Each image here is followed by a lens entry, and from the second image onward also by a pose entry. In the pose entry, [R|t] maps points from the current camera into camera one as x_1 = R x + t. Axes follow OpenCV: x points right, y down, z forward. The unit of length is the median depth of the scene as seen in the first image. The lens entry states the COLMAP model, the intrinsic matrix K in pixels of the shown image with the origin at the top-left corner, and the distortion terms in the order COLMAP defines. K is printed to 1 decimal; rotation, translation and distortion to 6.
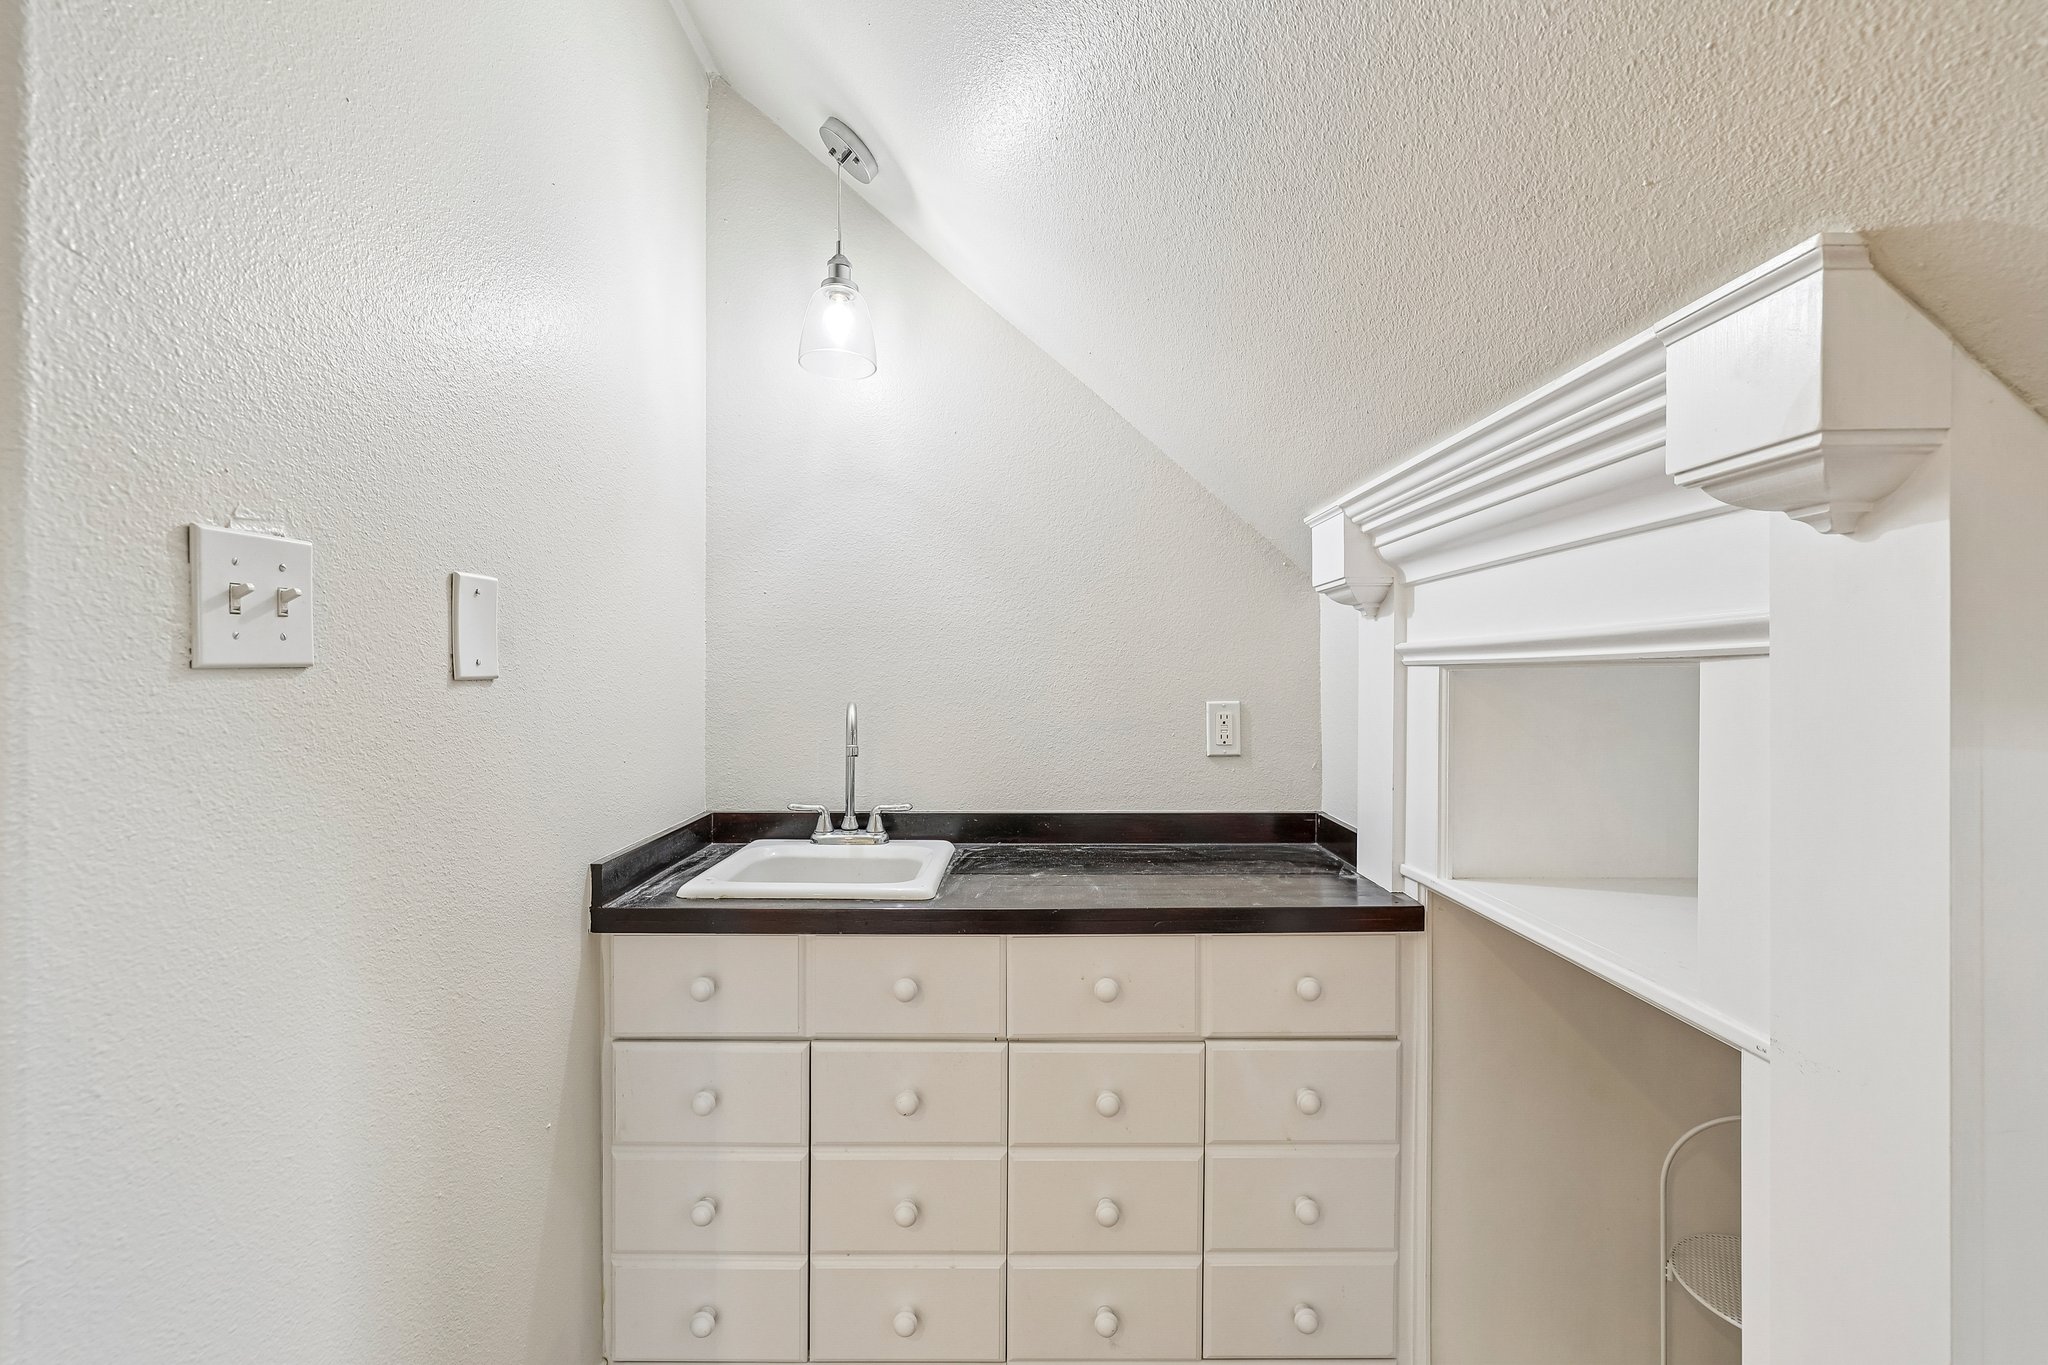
lens RADIAL K [[862.3, 0, 1029.0], [0, 862.3, 678.7], [0, 0, 1]] dist [0.000233, 0.000816]
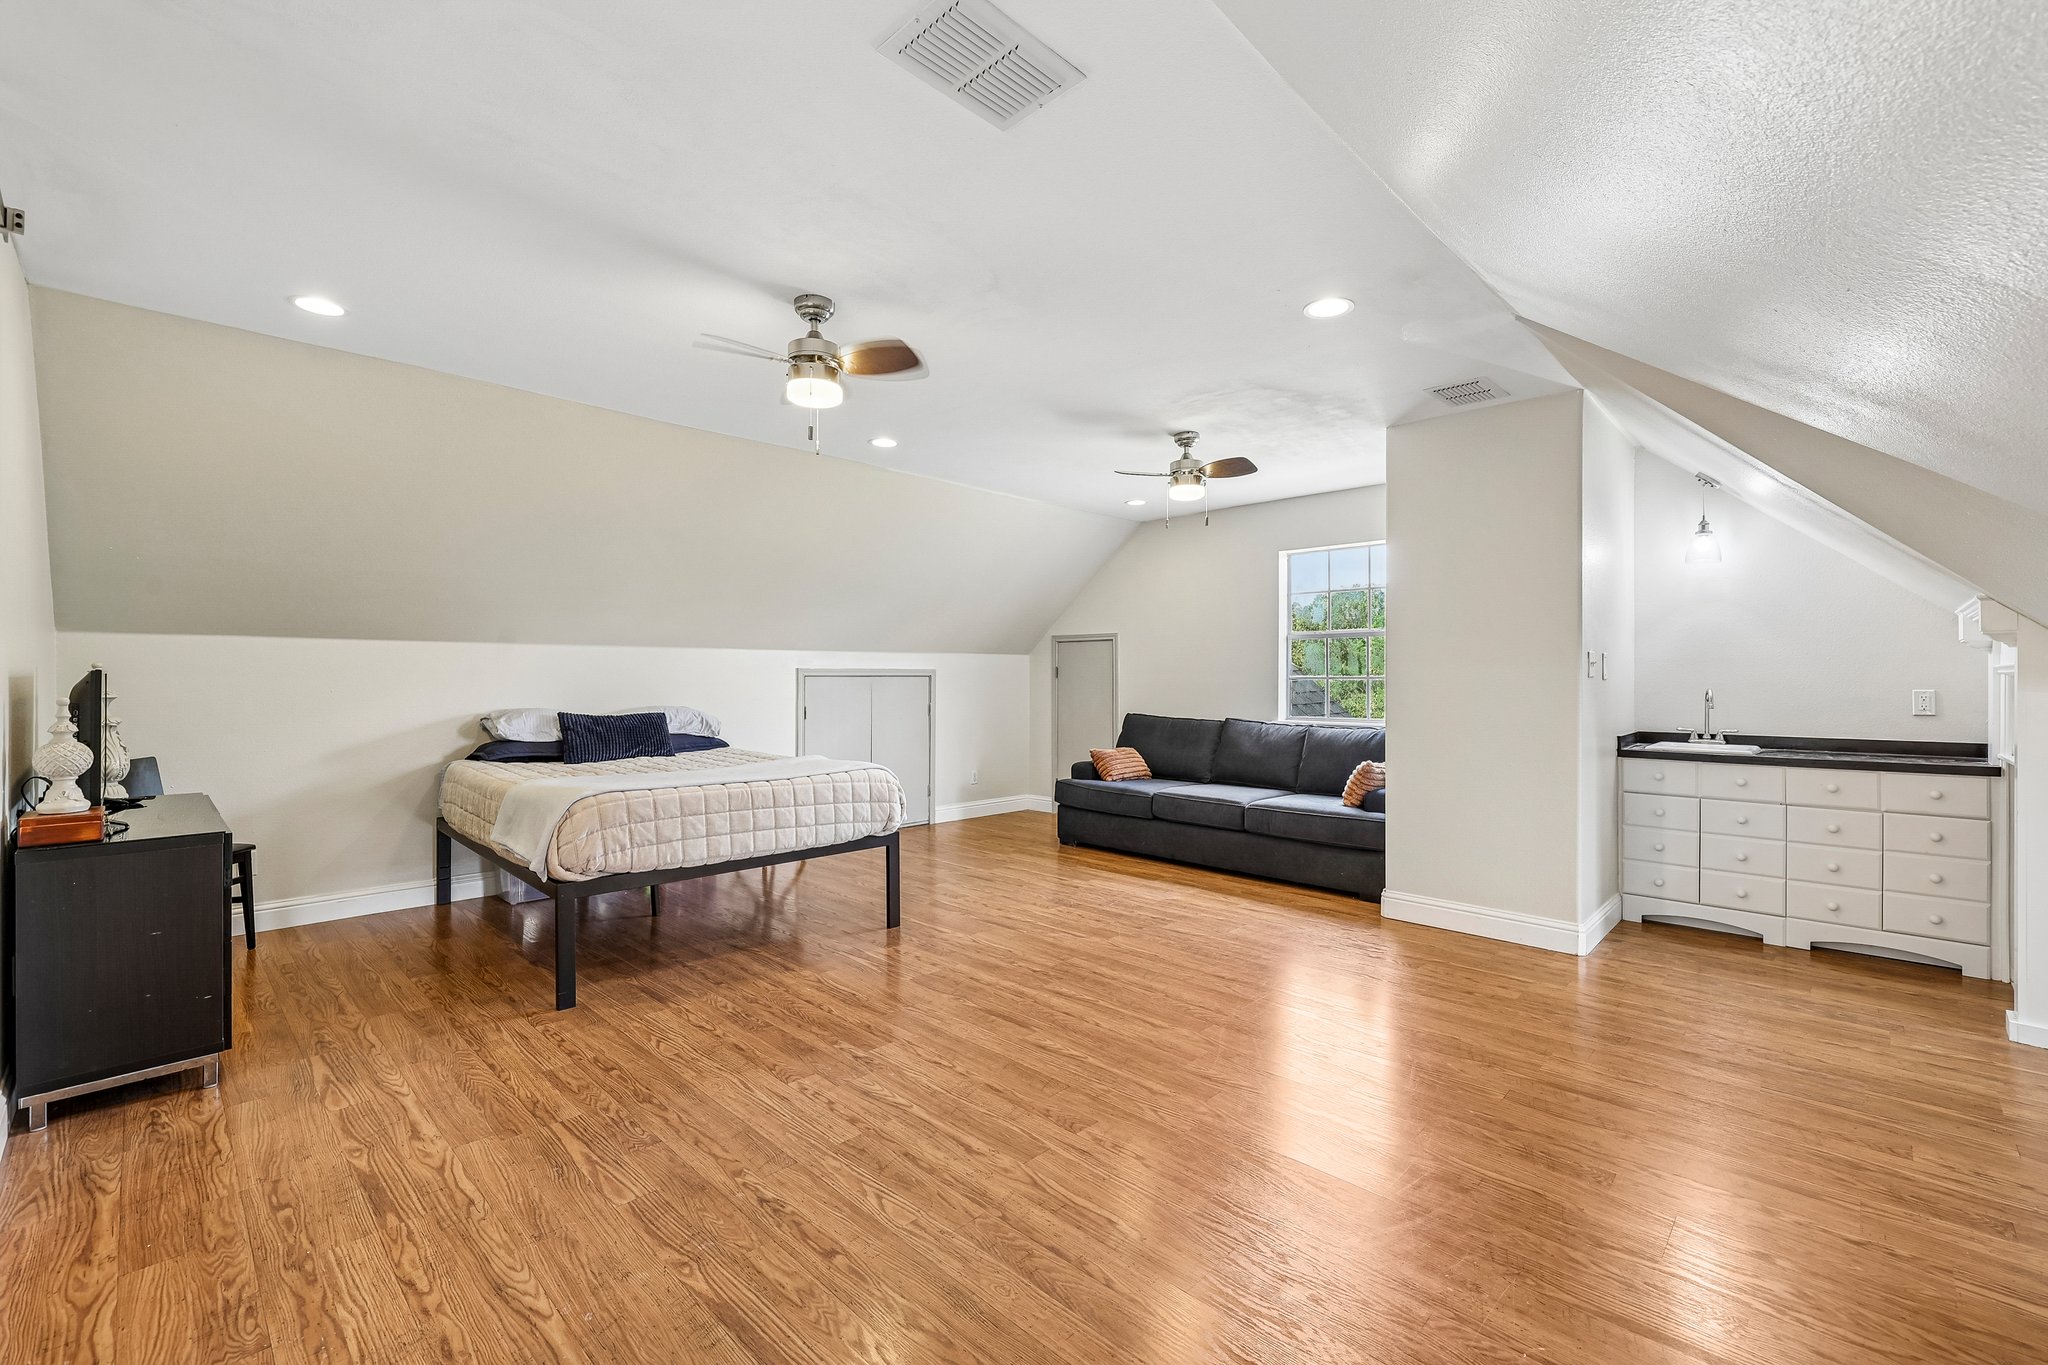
lens RADIAL K [[862.3, 0, 1029.0], [0, 862.3, 678.7], [0, 0, 1]] dist [0.000233, 0.000816]
pose [[0.715478, -0.002744, -0.698630, 0.151993], [-0.003765, 0.999963, -0.007784, 0.023907], [0.698625, 0.008199, 0.715441, -2.415848]]
